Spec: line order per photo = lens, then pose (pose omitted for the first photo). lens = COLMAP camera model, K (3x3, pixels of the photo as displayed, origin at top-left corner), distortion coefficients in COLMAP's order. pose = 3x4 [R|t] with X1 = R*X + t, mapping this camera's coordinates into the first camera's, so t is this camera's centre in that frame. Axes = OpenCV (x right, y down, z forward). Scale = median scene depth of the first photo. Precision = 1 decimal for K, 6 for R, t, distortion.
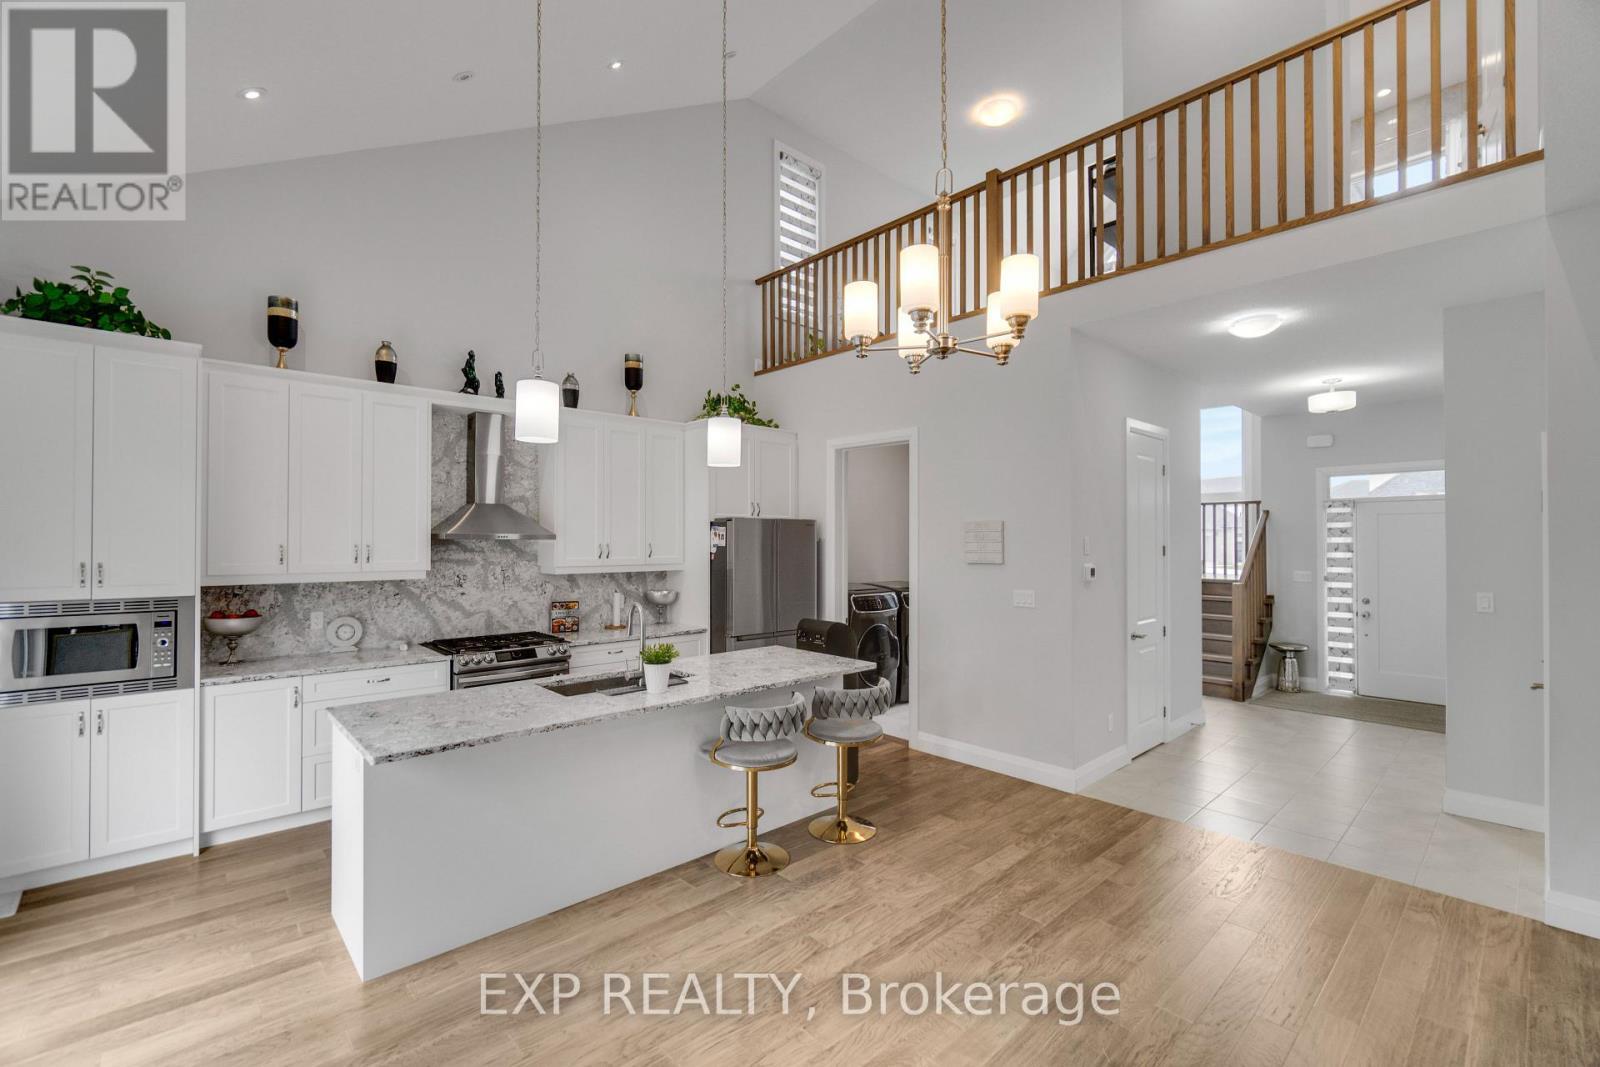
lens RADIAL K [[702.5, 0, 779.5], [0, 702.5, 533.1], [0, 0, 1]] dist [-0.006278, -0.000217]
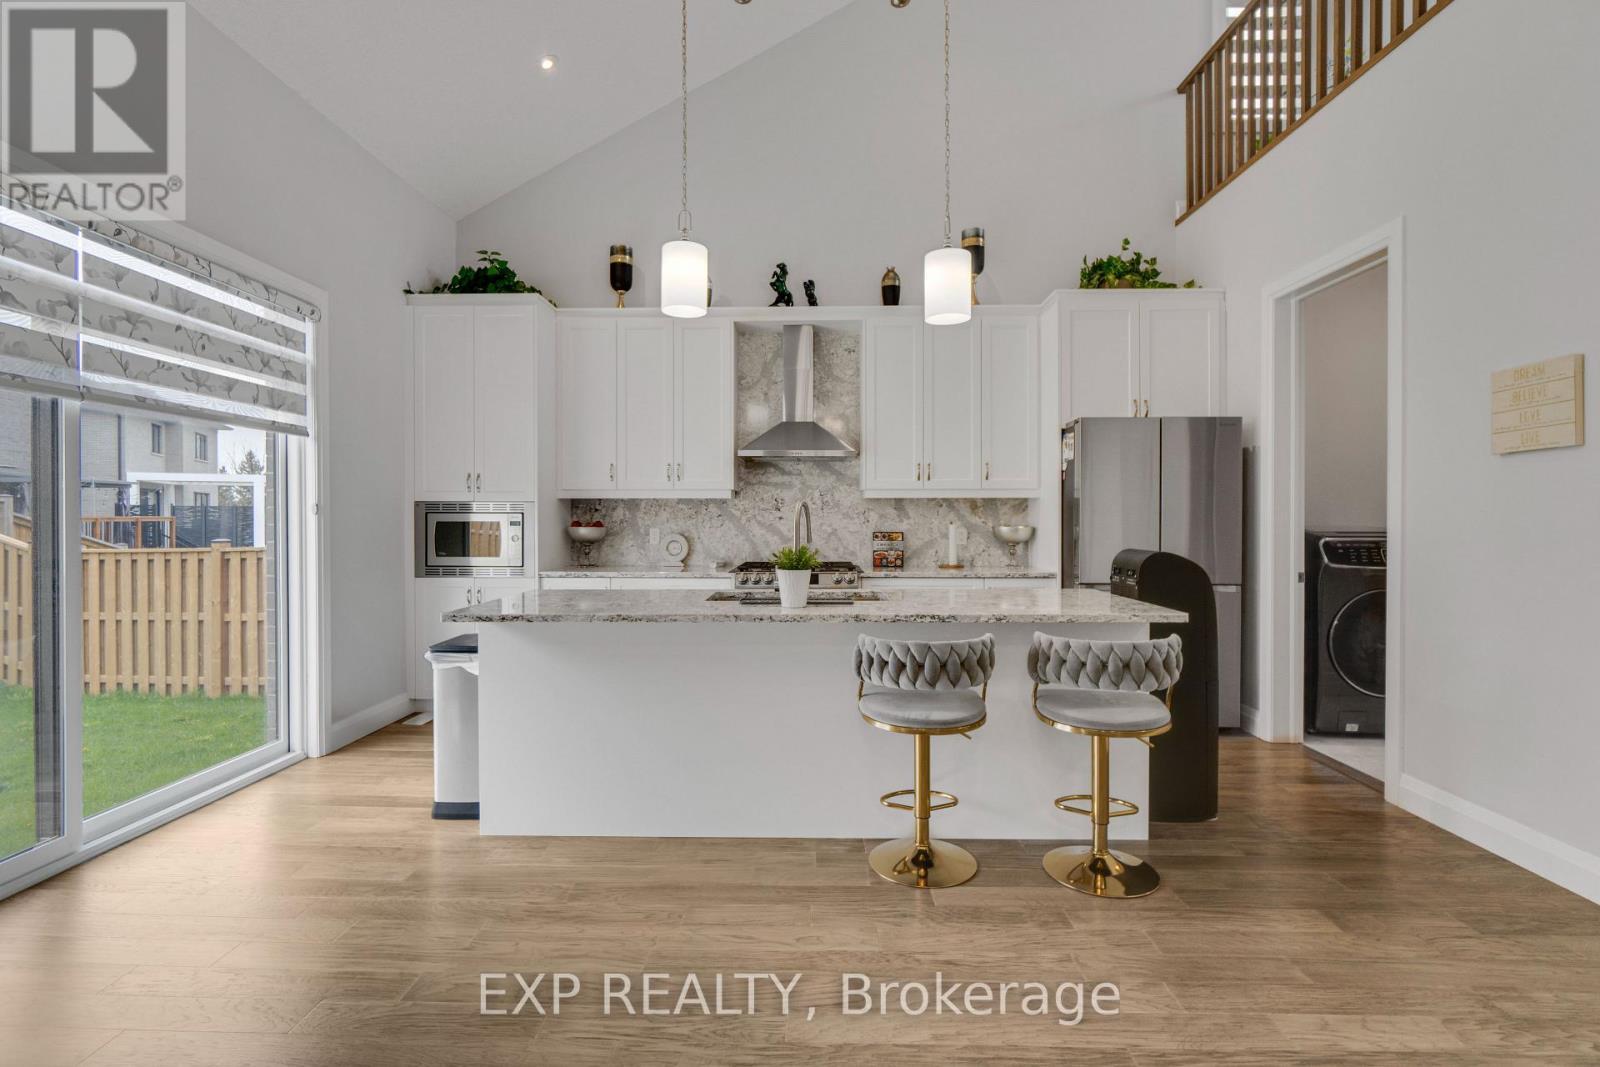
lens RADIAL K [[745.9, 0, 808.1], [0, 745.9, 526.5], [0, 0, 1]] dist [-0.005398, 0.000558]
pose [[0.722124, 0.001631, -0.691761, 0.299614], [0.005100, 0.999957, 0.007682, 0.094417], [0.691744, -0.009075, 0.722085, 0.296286]]
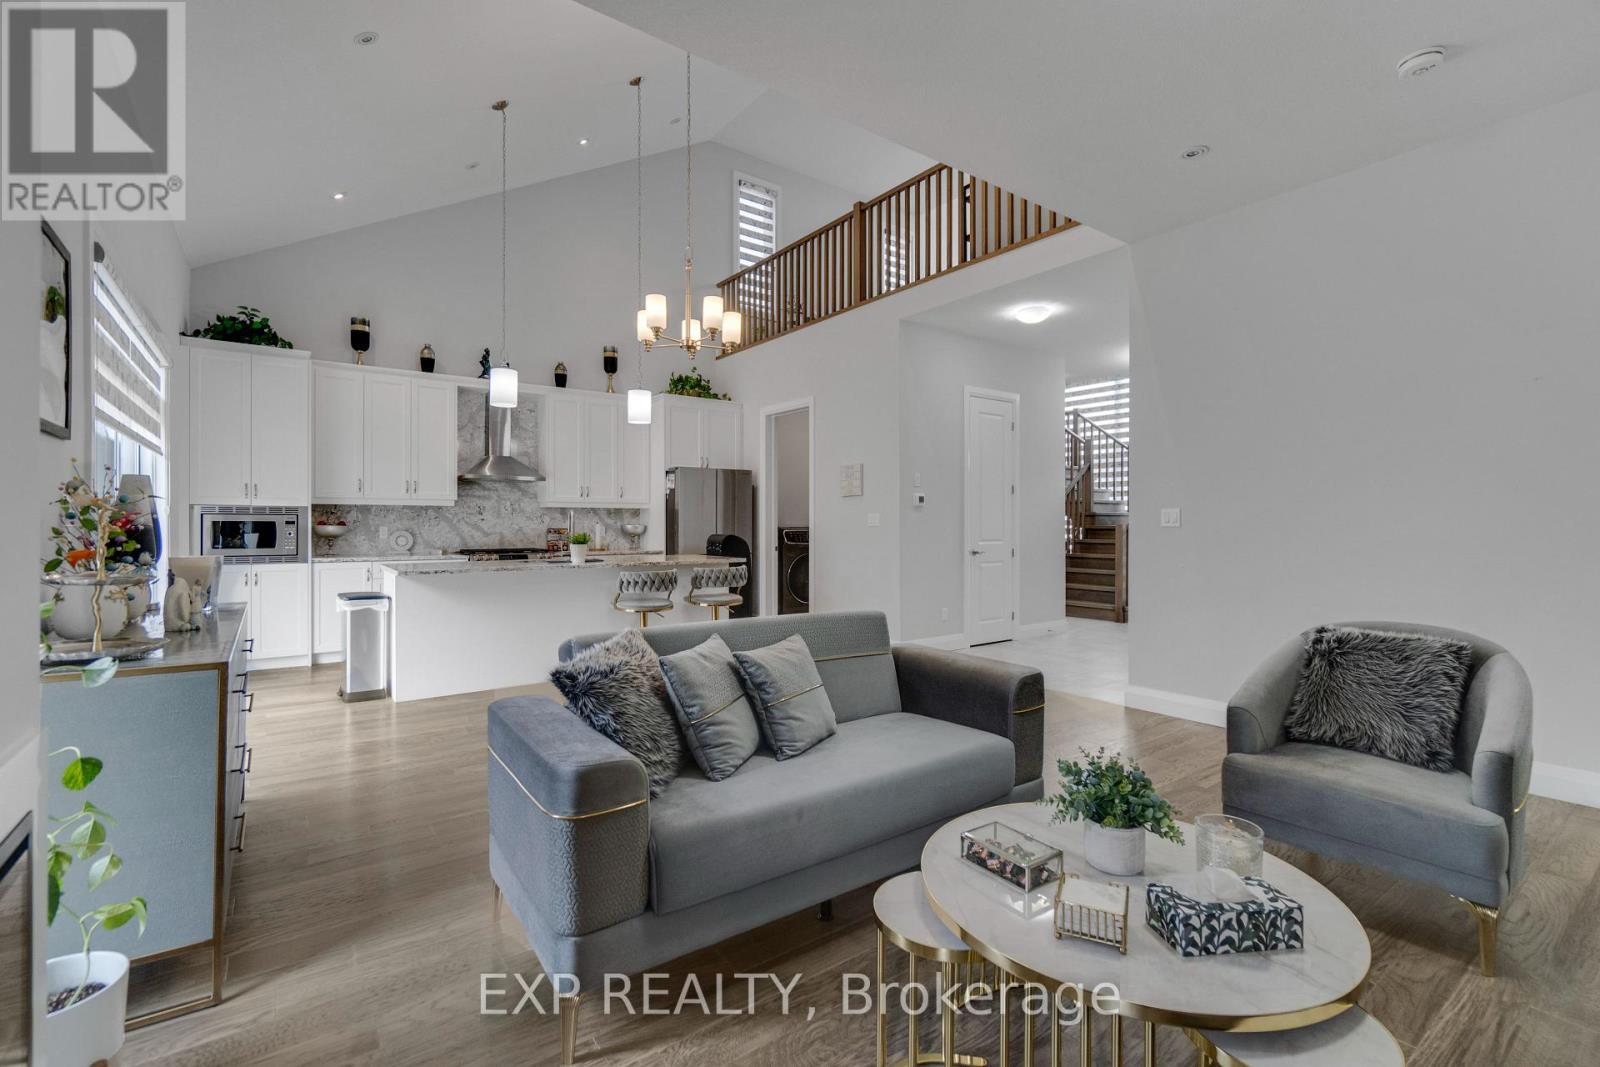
lens RADIAL K [[745.9, 0, 808.1], [0, 745.9, 526.5], [0, 0, 1]] dist [-0.005398, 0.000558]
pose [[0.994928, -0.003283, -0.100538, 0.372381], [0.003797, 0.999981, 0.004928, 0.099594], [0.100520, -0.005285, 0.994921, -0.455690]]
